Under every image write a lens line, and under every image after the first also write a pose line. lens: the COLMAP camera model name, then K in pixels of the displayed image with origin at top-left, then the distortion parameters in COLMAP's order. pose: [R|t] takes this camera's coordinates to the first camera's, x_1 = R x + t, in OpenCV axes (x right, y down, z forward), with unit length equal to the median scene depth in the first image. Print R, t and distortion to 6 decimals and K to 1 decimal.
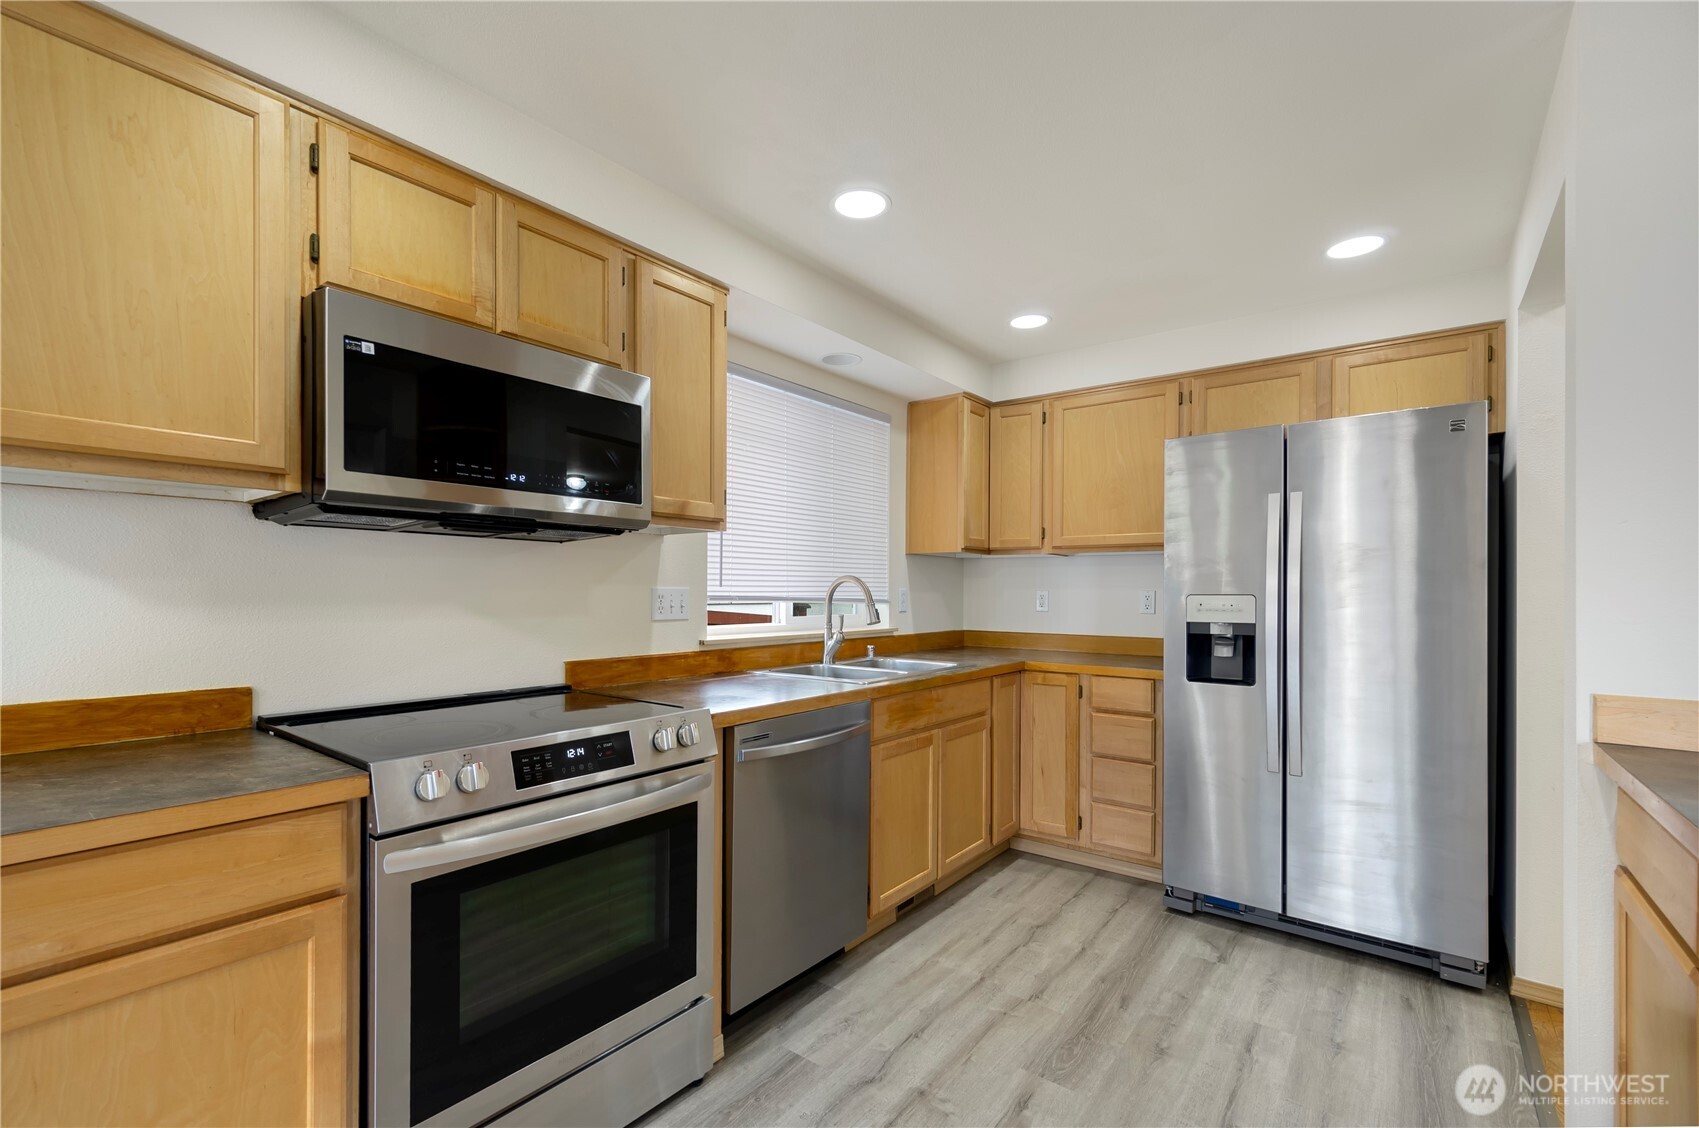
lens RADIAL K [[687.2, 0, 845.1], [0, 687.2, 591.5], [0, 0, 1]] dist [0.000489, 0.000013]
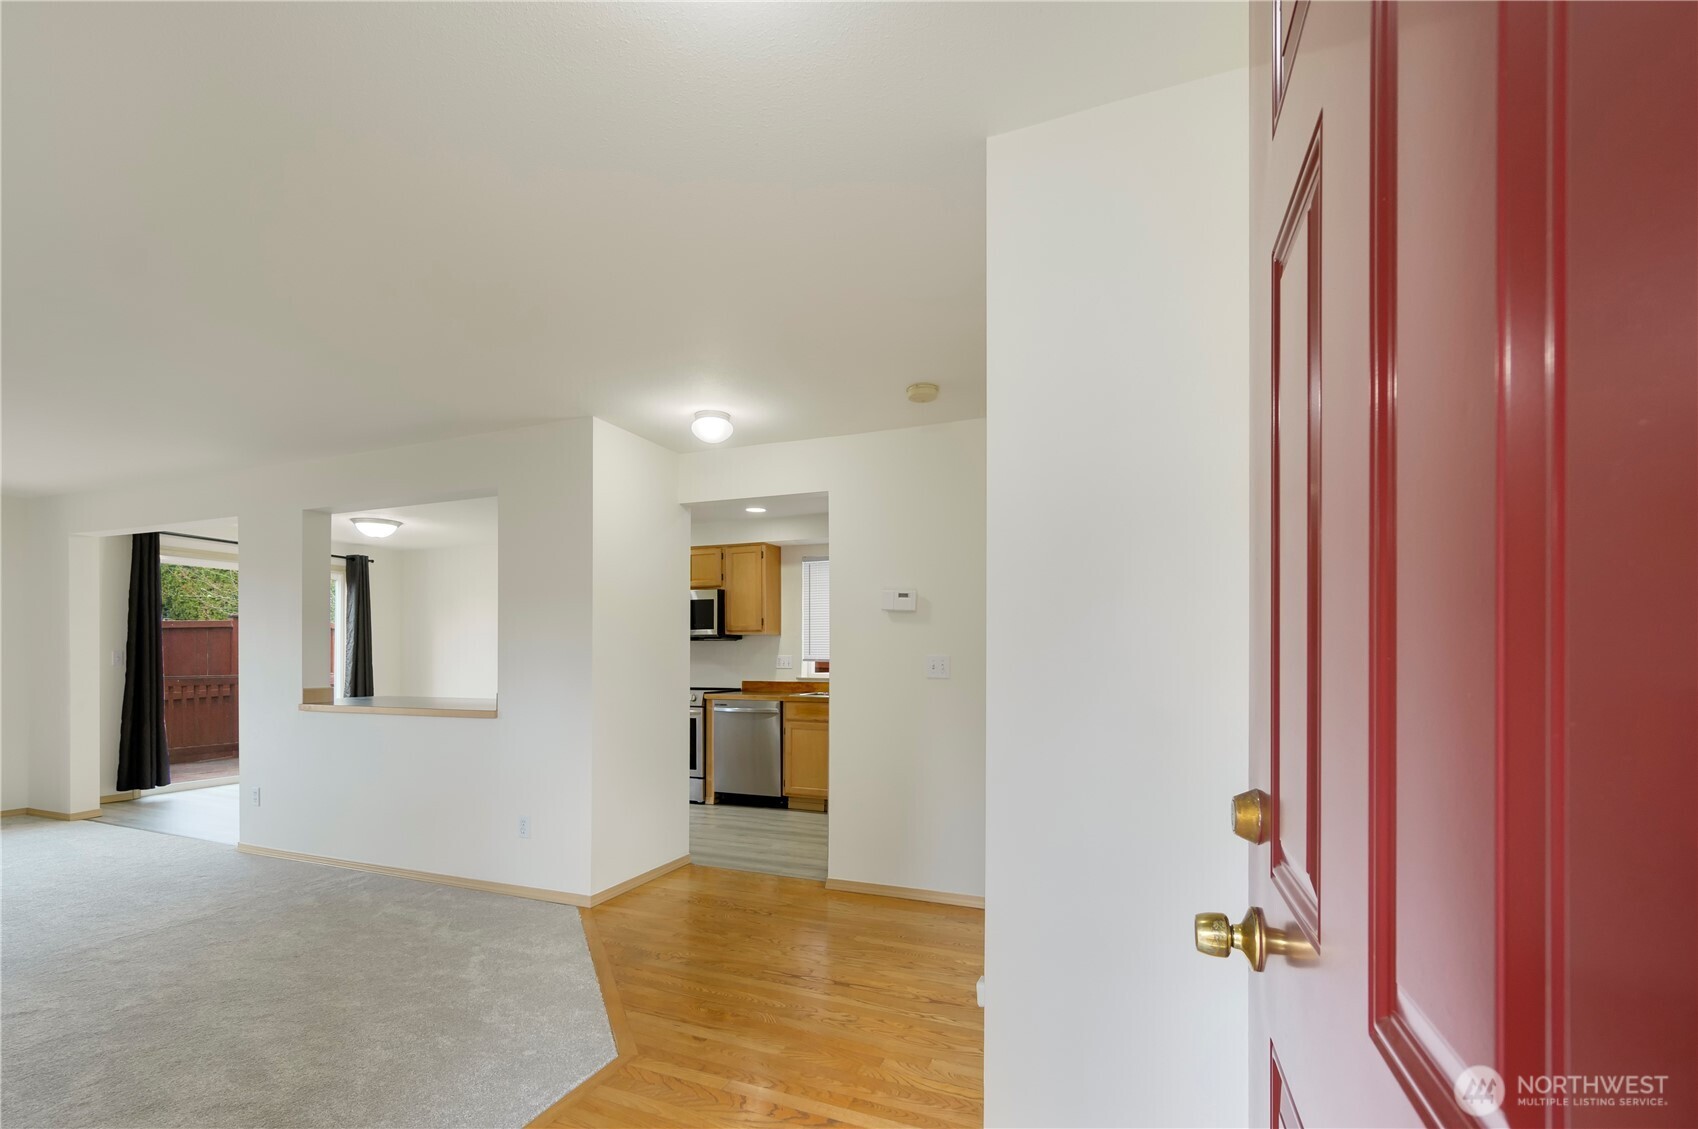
lens RADIAL K [[750.6, 0, 849.0], [0, 750.6, 564.5], [0, 0, 1]] dist [0.037390, 0.000221]
pose [[0.331597, -0.117470, -0.936079, 3.079427], [-0.004844, 0.991993, -0.126203, 0.011710], [0.943409, 0.046382, 0.328373, 0.362300]]
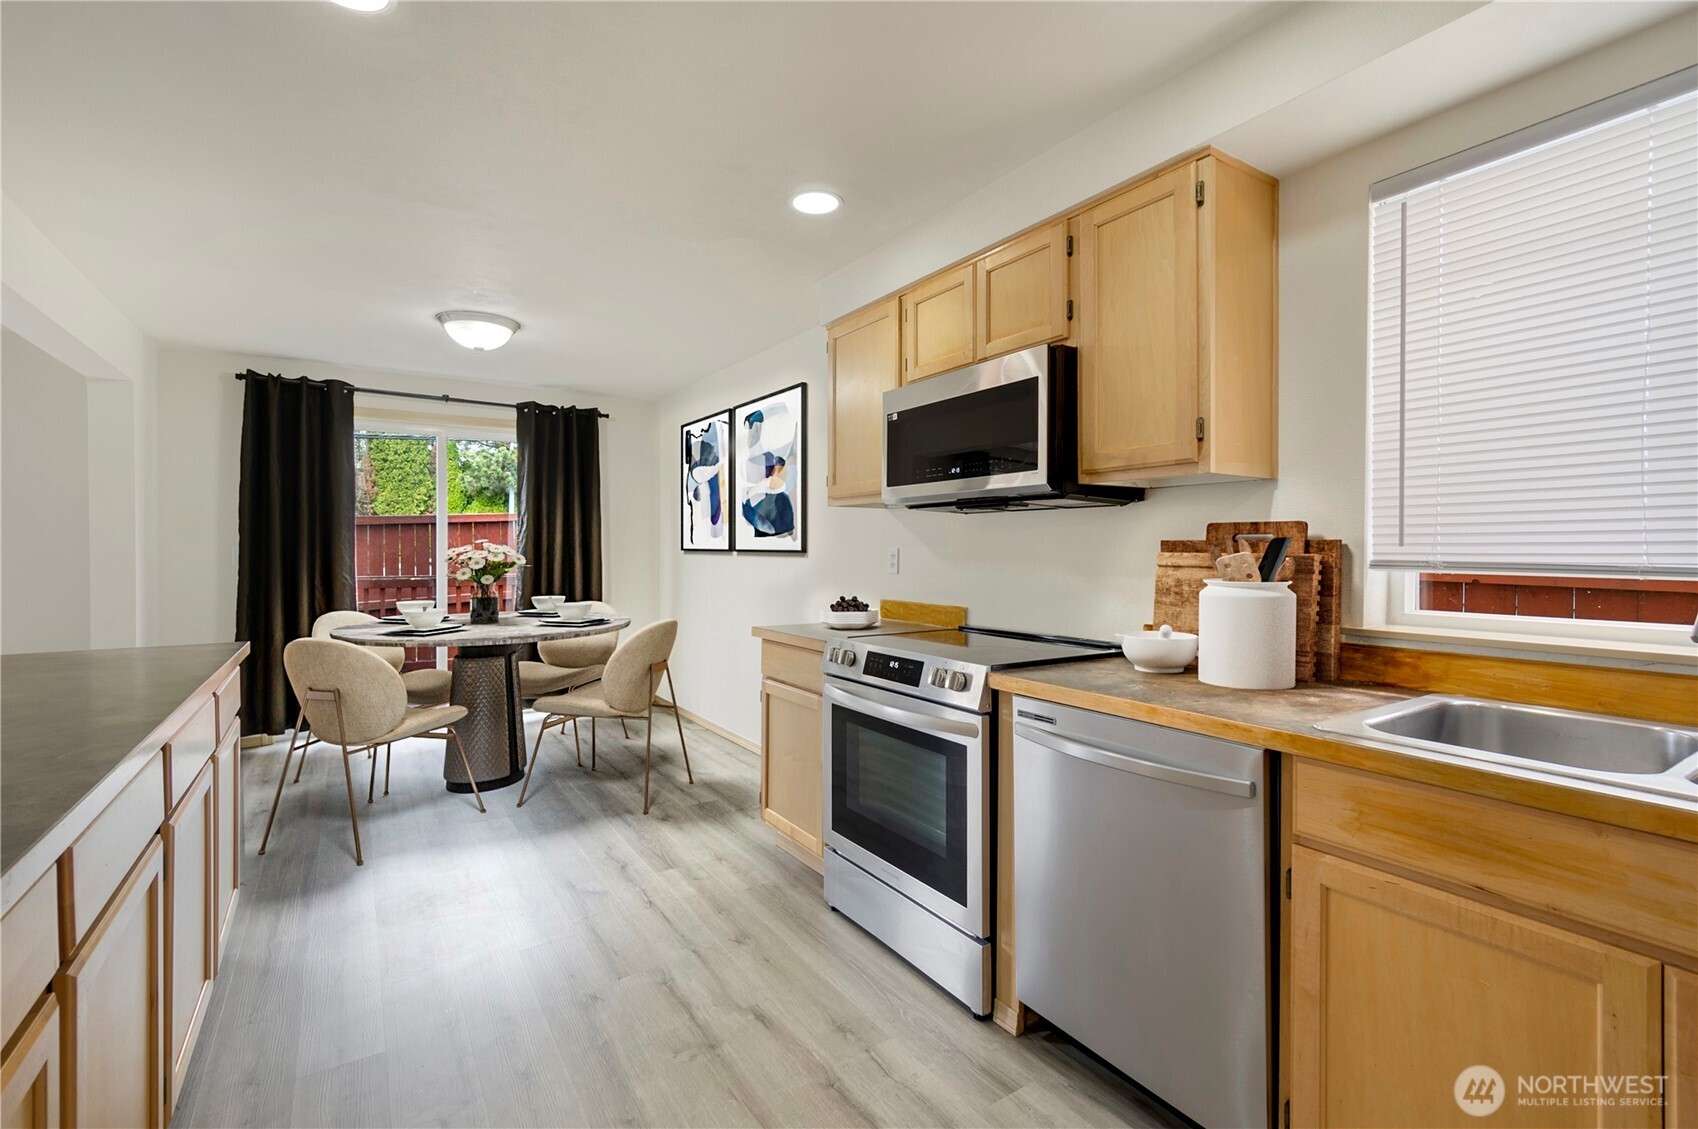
lens RADIAL K [[750.6, 0, 849.0], [0, 750.6, 564.5], [0, 0, 1]] dist [0.037390, 0.000221]
pose [[-0.287559, 0.011967, -0.957688, 0.811920], [-0.002929, 0.999906, 0.013374, 0.002666], [0.957758, 0.006650, -0.287497, 0.968671]]
